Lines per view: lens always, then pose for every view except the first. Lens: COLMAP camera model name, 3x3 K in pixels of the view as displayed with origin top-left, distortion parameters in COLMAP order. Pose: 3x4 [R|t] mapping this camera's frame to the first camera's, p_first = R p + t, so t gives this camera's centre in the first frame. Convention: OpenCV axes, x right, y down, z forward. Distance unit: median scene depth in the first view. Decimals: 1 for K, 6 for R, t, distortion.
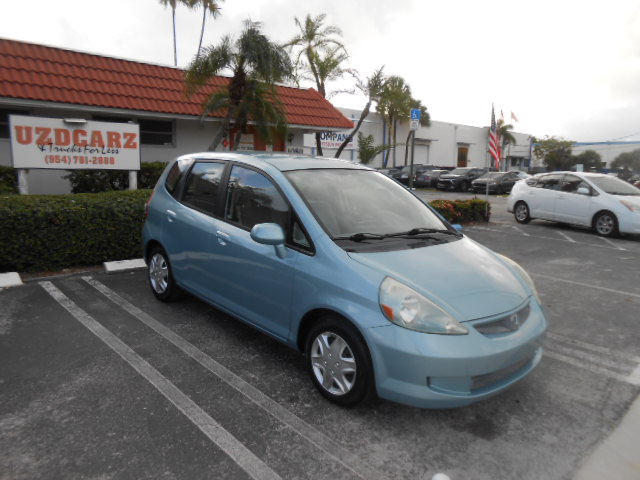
lens RADIAL K [[478.0, 0, 320.6], [0, 478.0, 240.8], [0, 0, 1]] dist [-0.035680, 0.023681]
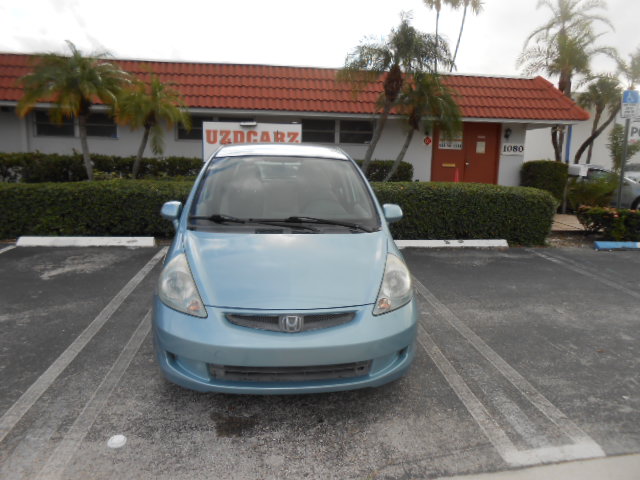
lens RADIAL K [[478.0, 0, 319.8], [0, 478.0, 240.3], [0, 0, 1]] dist [-0.035680, 0.023681]
pose [[0.804127, 0.093270, -0.587095, 0.385159], [-0.096925, 0.994970, 0.025312, -0.003493], [0.586503, 0.036550, 0.809122, 0.126063]]
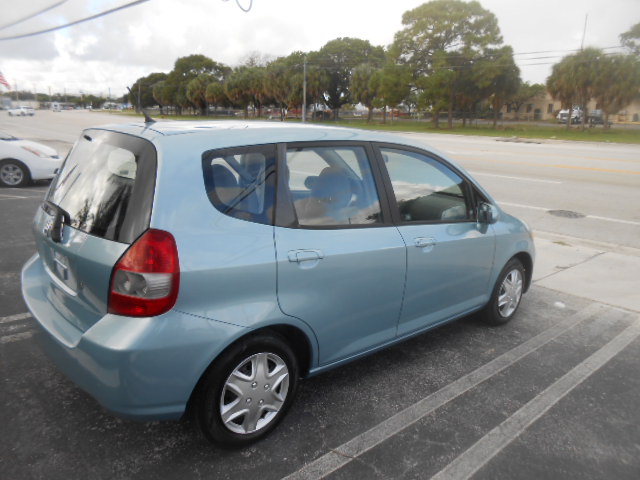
lens RADIAL K [[478.0, 0, 319.6], [0, 478.0, 236.2], [0, 0, 1]] dist [-0.035680, 0.023681]
pose [[0.019043, -0.269322, 0.962862, -0.492317], [0.136945, 0.954663, 0.264321, -0.128068], [-0.990396, 0.126825, 0.055062, 0.584193]]
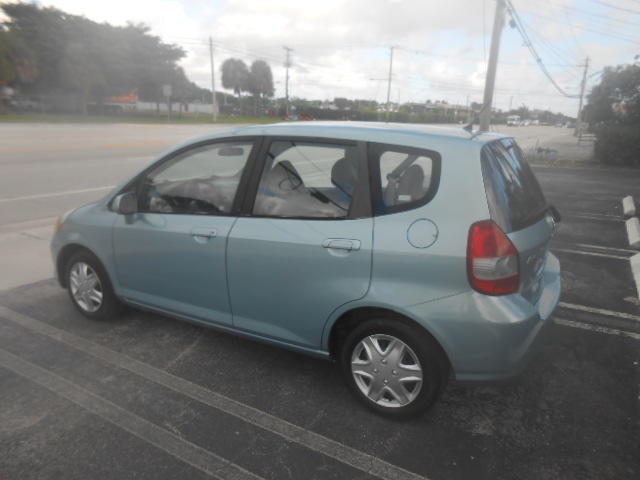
lens RADIAL K [[478.0, 0, 318.9], [0, 478.0, 239.3], [0, 0, 1]] dist [-0.035680, 0.023681]
pose [[-0.953350, 0.012362, -0.301615, 0.092979], [-0.109570, 0.916846, 0.383911, -0.183644], [0.281281, 0.399049, -0.872720, 1.051162]]
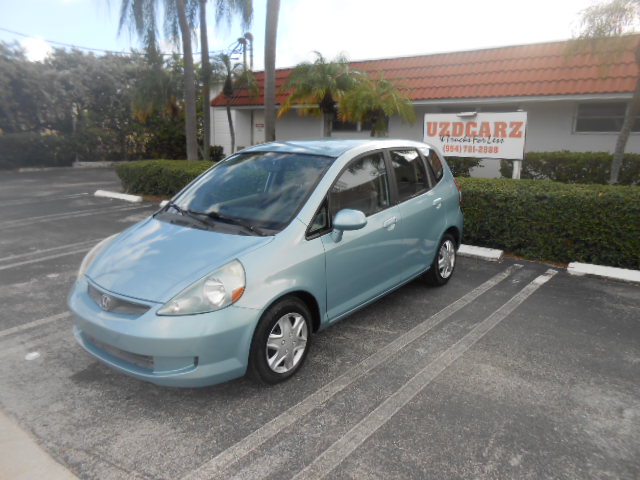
lens RADIAL K [[478.0, 0, 323.9], [0, 478.0, 236.2], [0, 0, 1]] dist [-0.035680, 0.023681]
pose [[0.168376, 0.169663, -0.971012, 0.578915], [-0.167697, 0.975646, 0.141394, -0.074265], [0.971353, 0.139029, 0.192727, 0.498785]]
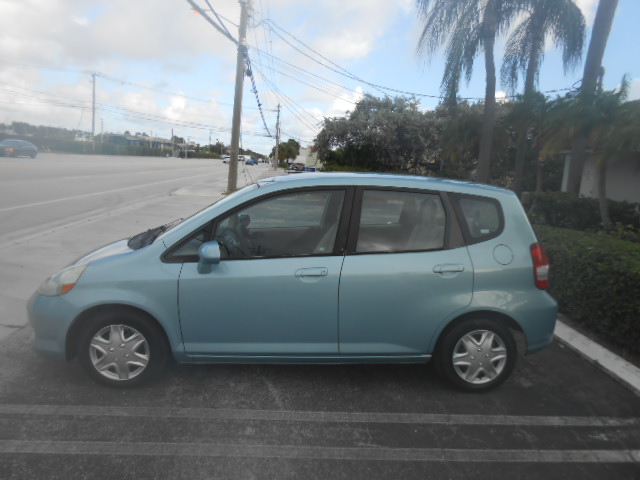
lens RADIAL K [[478.0, 0, 321.5], [0, 478.0, 240.3], [0, 0, 1]] dist [-0.035680, 0.023681]
pose [[-0.618165, 0.044789, -0.784771, 0.401170], [-0.215333, 0.950534, 0.223868, -0.152888], [0.755979, 0.307374, -0.577942, 0.924296]]
